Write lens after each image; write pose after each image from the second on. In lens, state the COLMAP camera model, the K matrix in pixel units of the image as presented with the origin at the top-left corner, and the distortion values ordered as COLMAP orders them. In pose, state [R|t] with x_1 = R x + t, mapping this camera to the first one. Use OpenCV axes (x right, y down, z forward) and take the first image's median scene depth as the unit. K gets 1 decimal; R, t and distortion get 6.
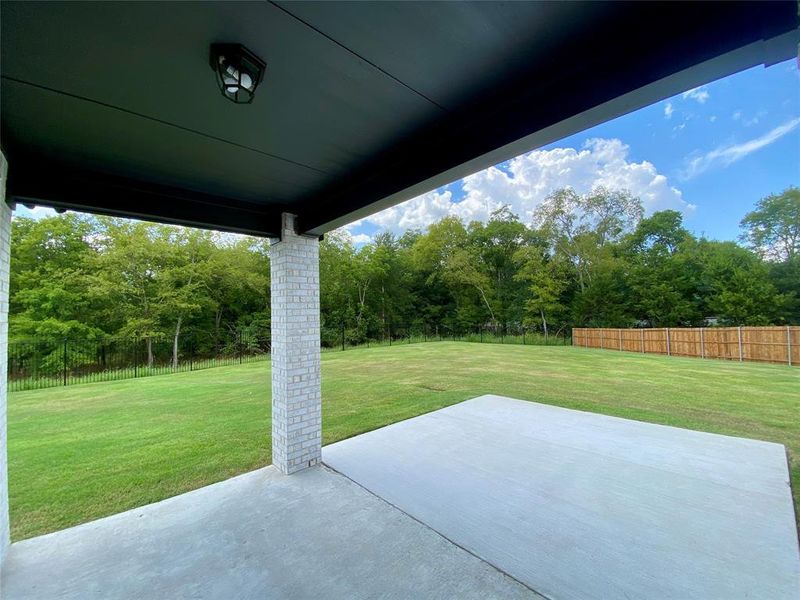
lens RADIAL K [[327.4, 0, 404.0], [0, 327.4, 296.8], [0, 0, 1]] dist [0.032621, -0.030295]
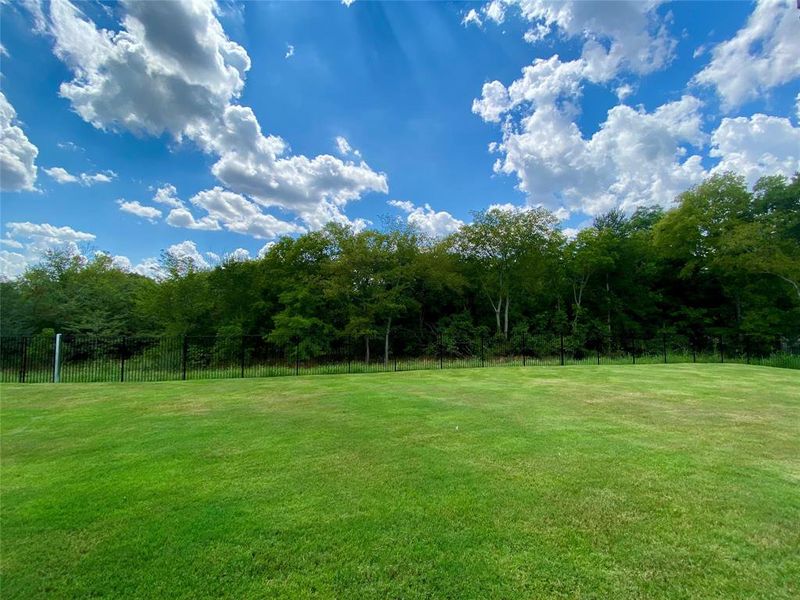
lens RADIAL K [[327.4, 0, 404.0], [0, 327.4, 296.8], [0, 0, 1]] dist [0.032621, -0.030295]
pose [[0.840128, -0.013108, -0.542229, -0.052961], [0.006682, 0.999882, -0.013819, 0.009830], [0.542347, 0.007986, 0.840117, 0.111491]]
